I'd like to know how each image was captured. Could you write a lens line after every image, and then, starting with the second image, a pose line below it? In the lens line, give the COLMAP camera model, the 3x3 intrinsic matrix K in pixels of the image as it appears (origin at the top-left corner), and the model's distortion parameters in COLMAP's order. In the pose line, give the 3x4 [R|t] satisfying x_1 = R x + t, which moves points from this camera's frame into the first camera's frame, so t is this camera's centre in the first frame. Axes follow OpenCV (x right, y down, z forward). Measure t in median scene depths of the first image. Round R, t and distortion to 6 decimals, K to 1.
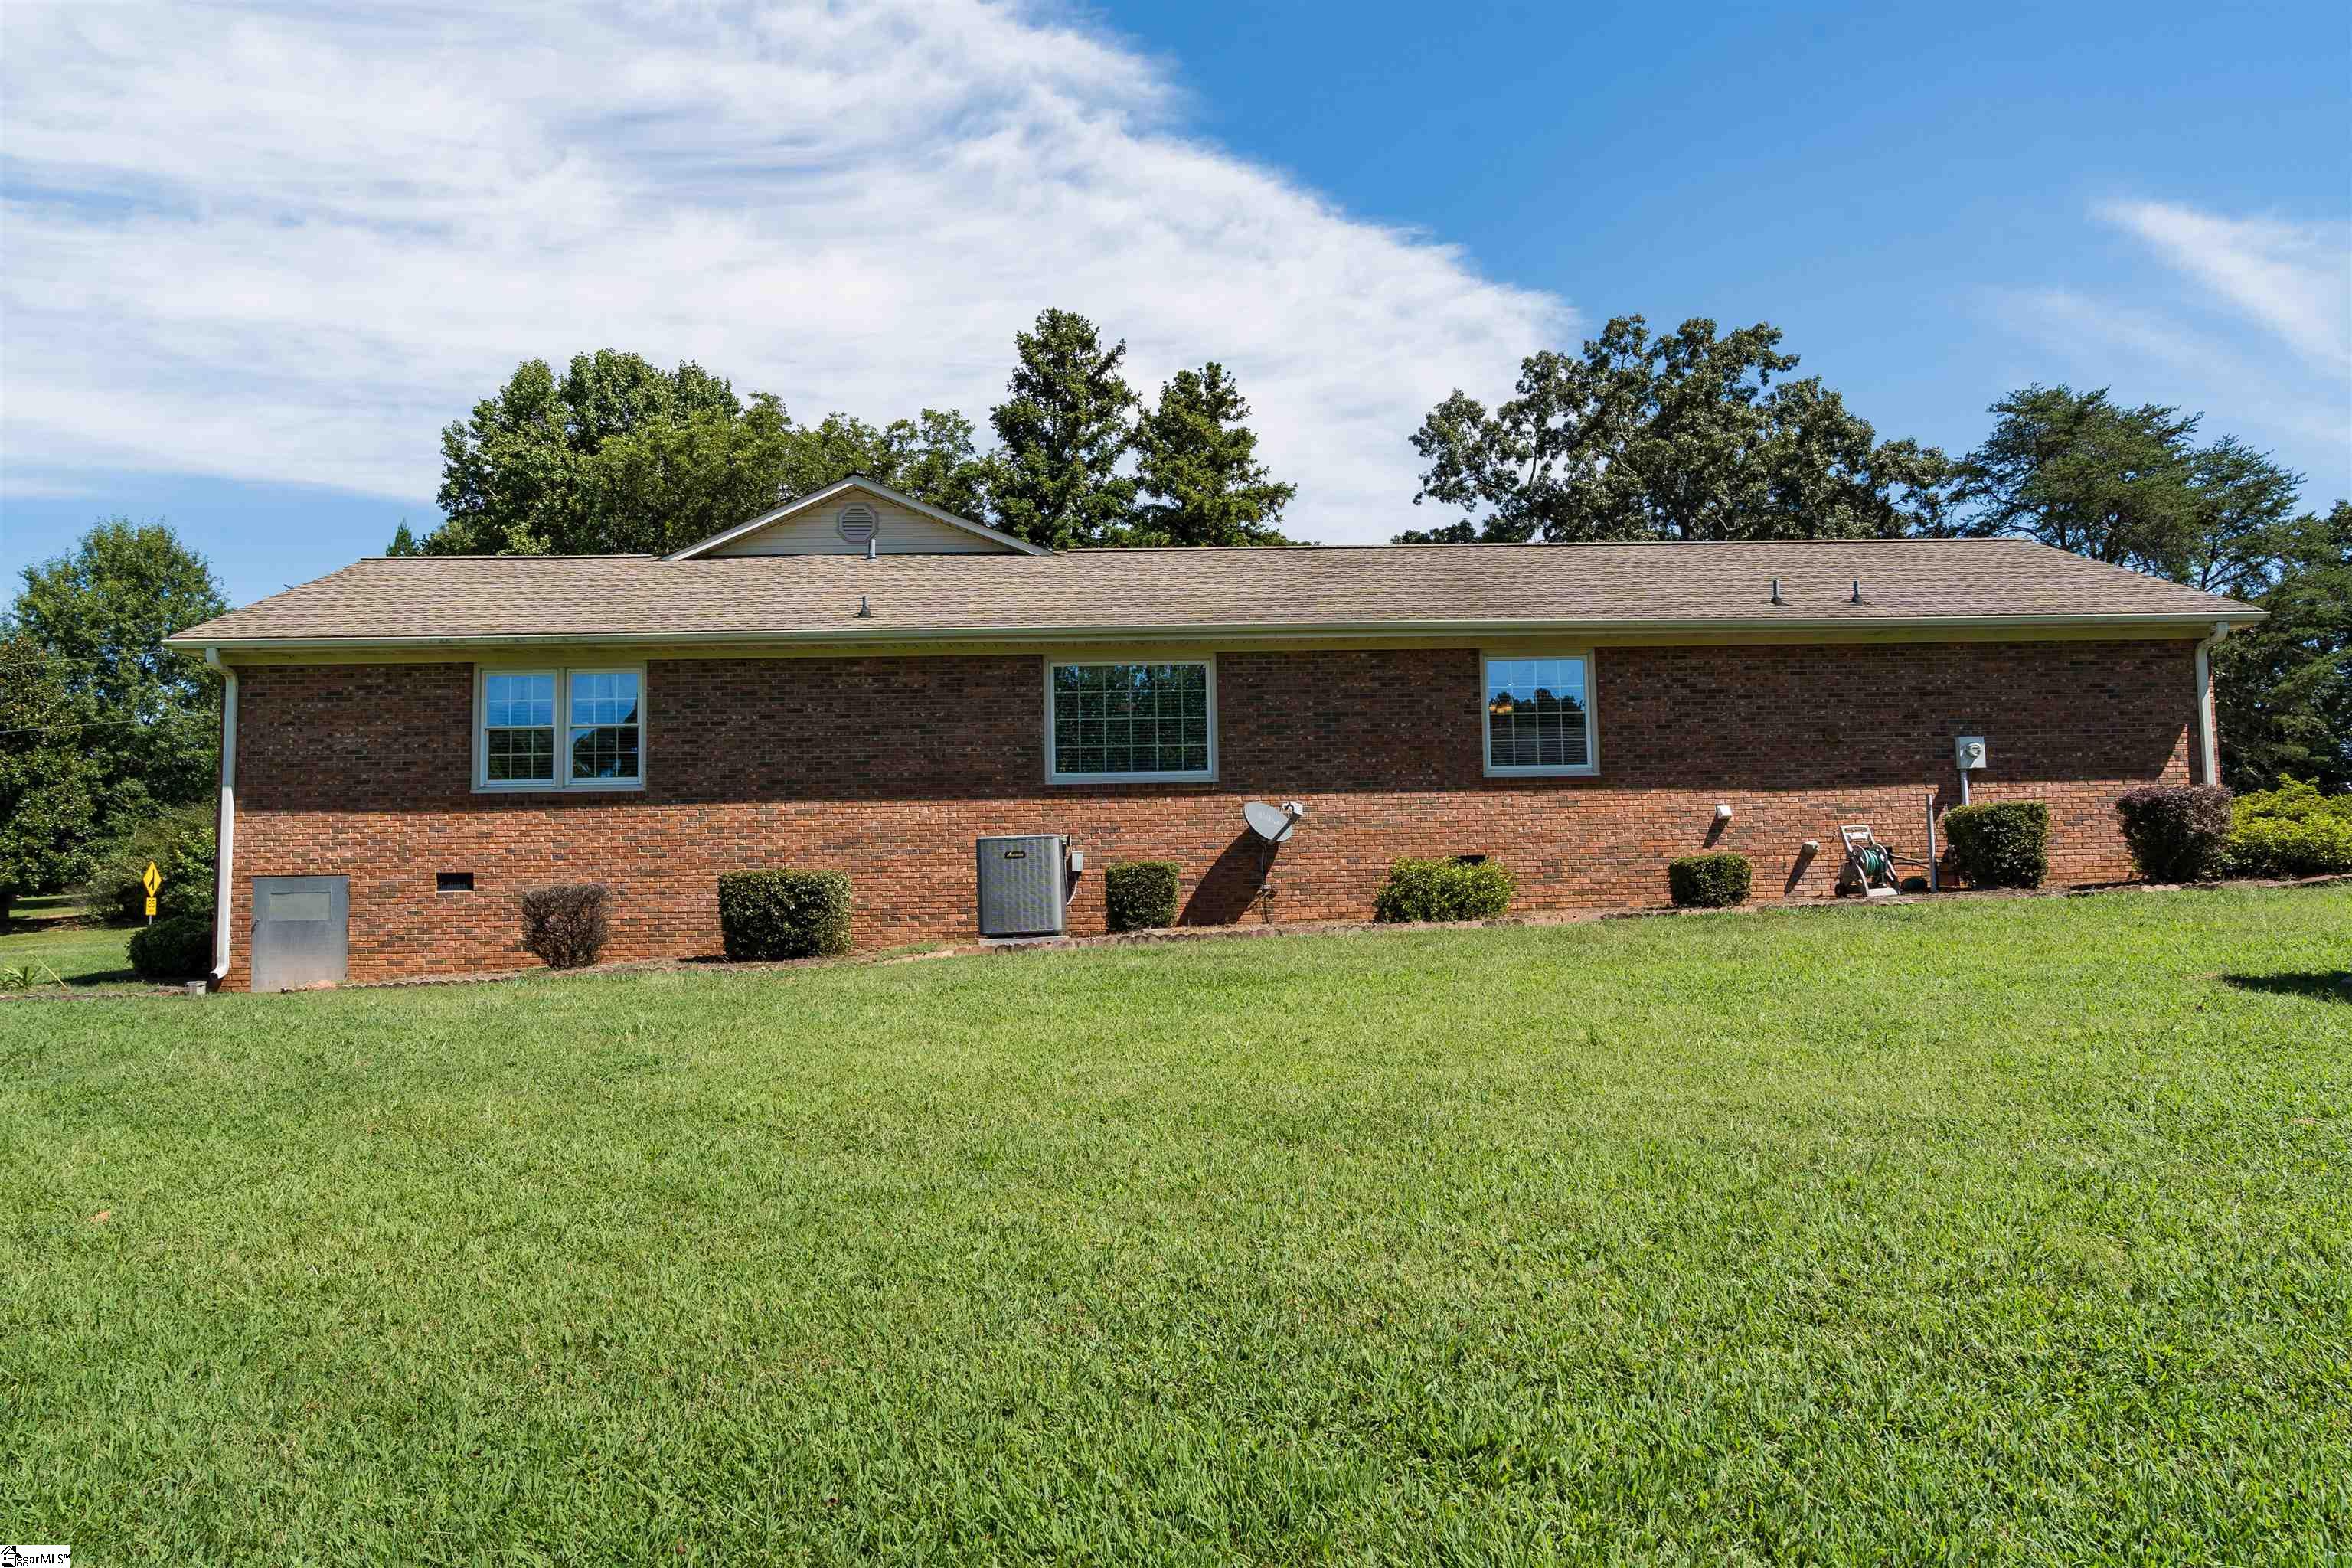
lens RADIAL K [[1674.2, 0, 1176.0], [0, 1674.2, 784.0], [0, 0, 1]] dist [-0.051316, 0.040392]
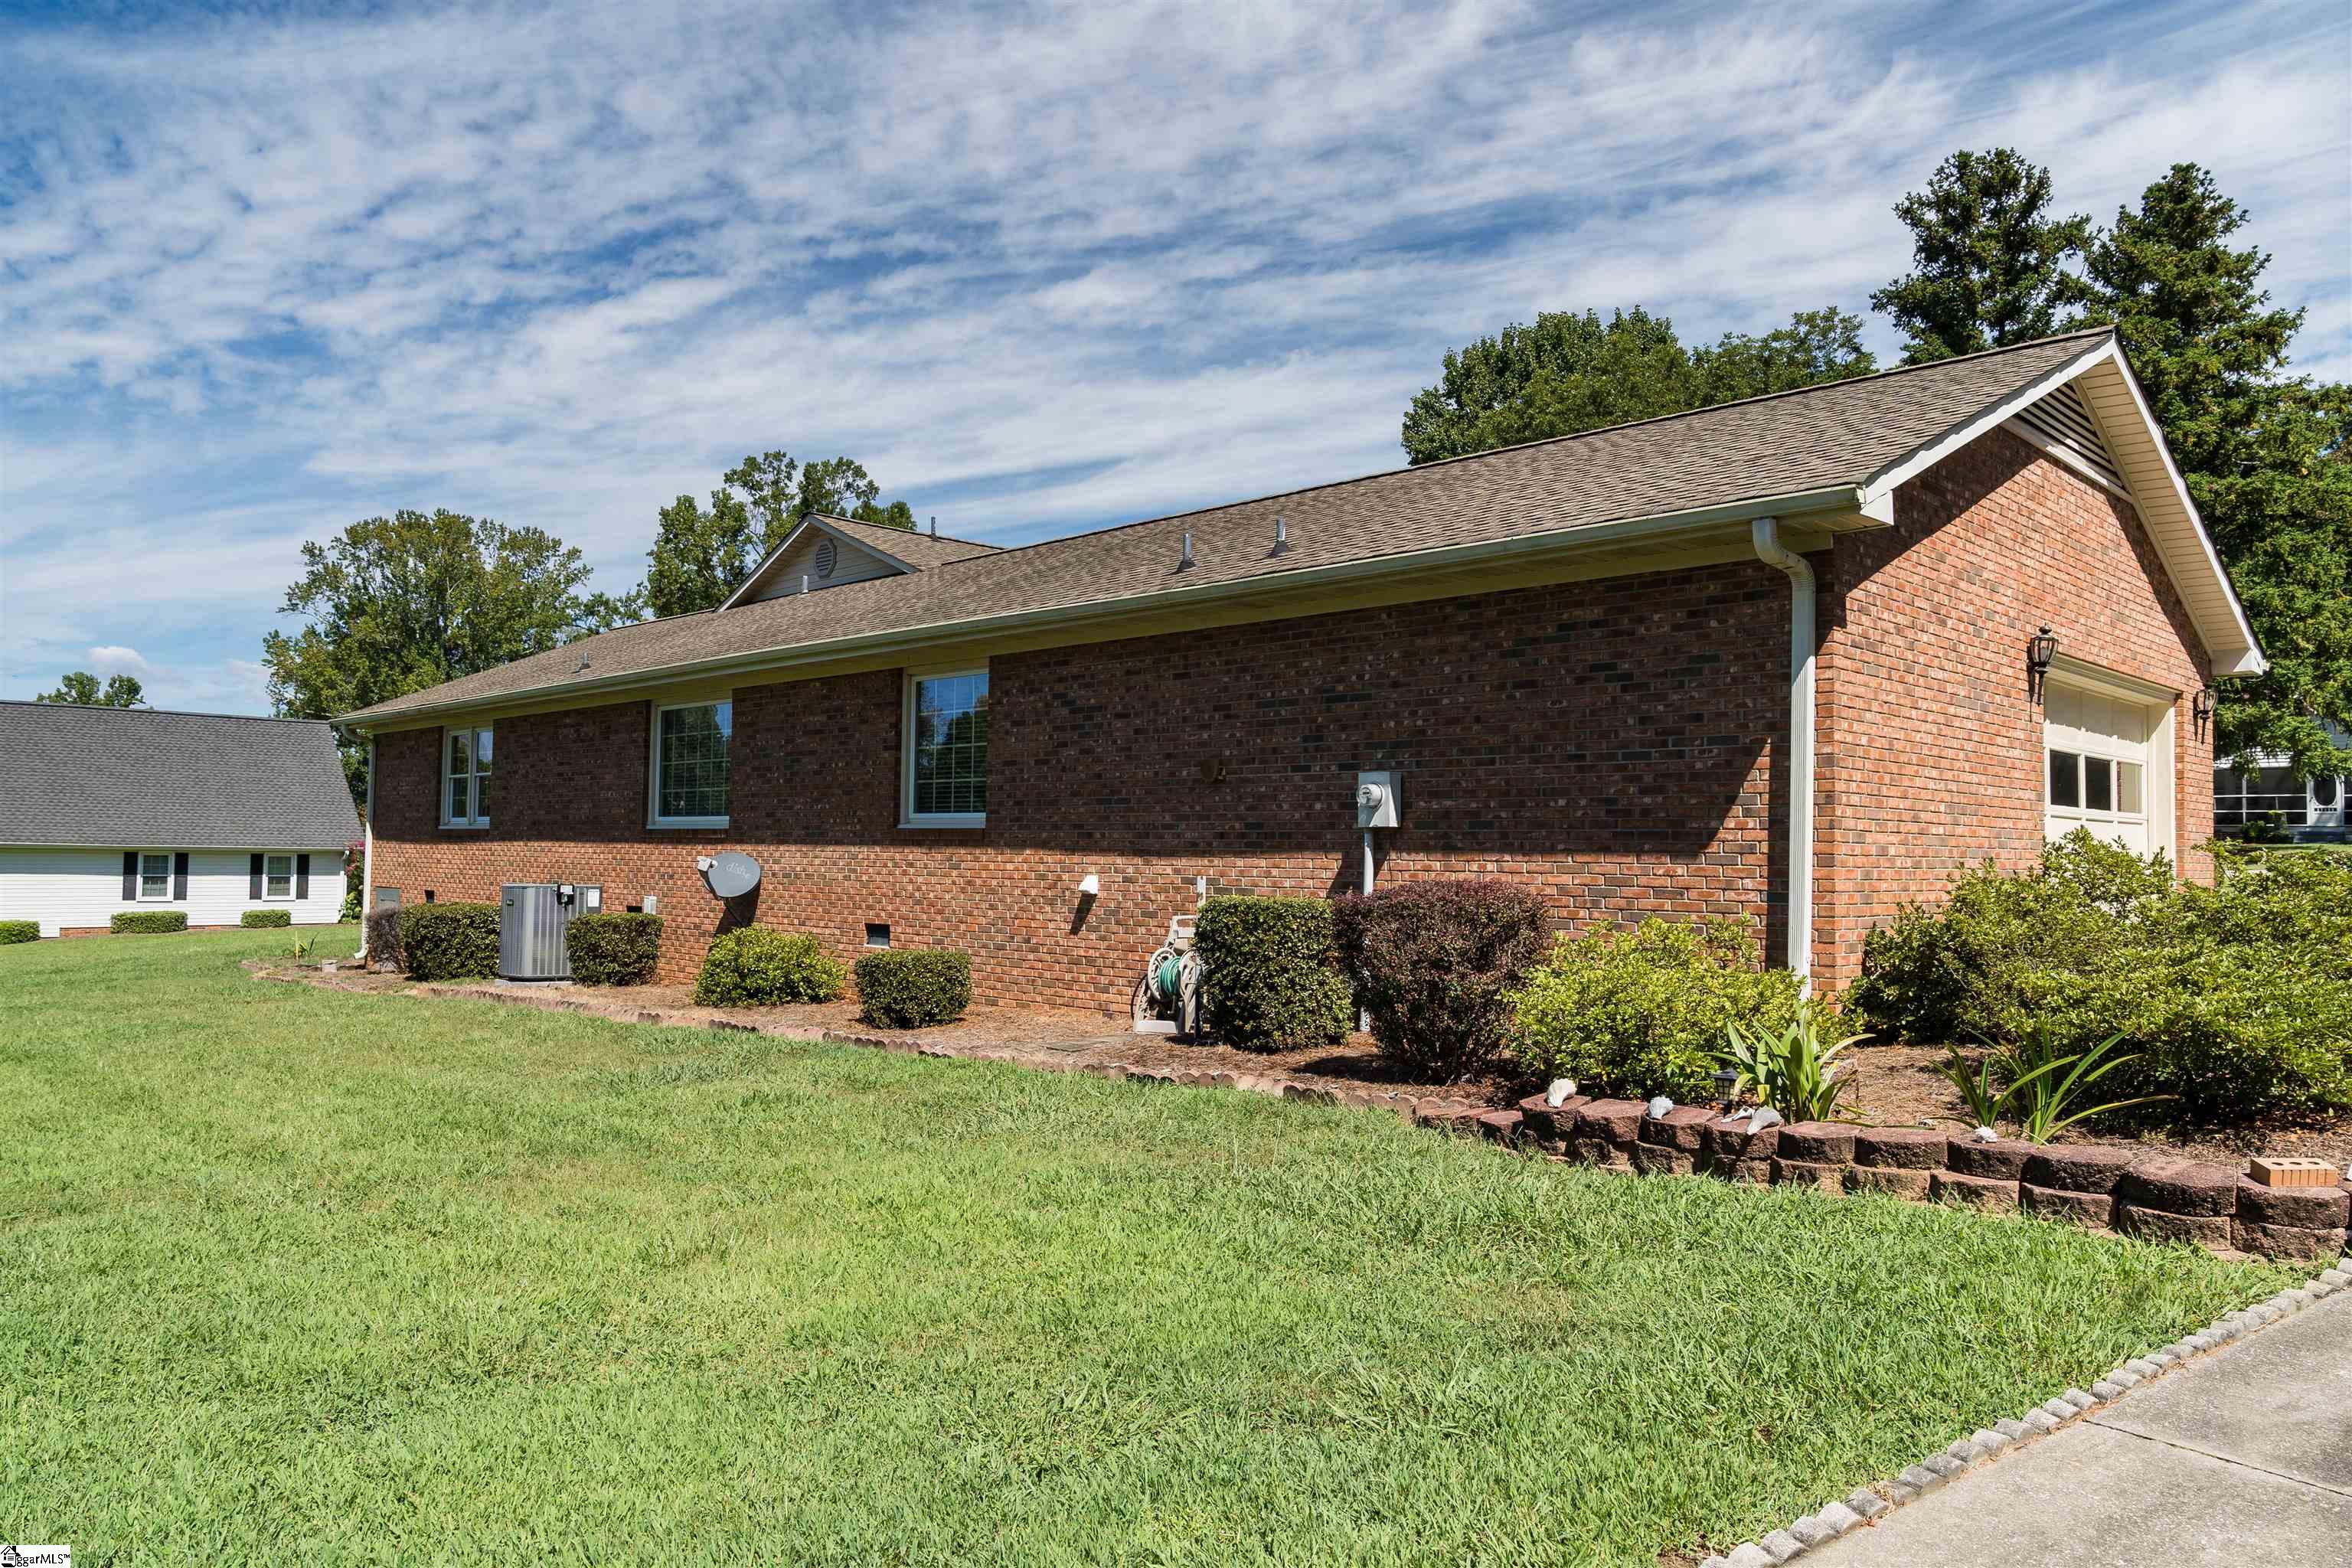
lens RADIAL K [[1674.2, 0, 1176.0], [0, 1674.2, 784.0], [0, 0, 1]] dist [-0.051316, 0.040392]
pose [[0.650451, -0.000564, -0.759548, 0.869896], [0.031267, 0.999172, 0.026033, -0.041443], [0.758904, -0.040682, 0.649930, 0.568398]]
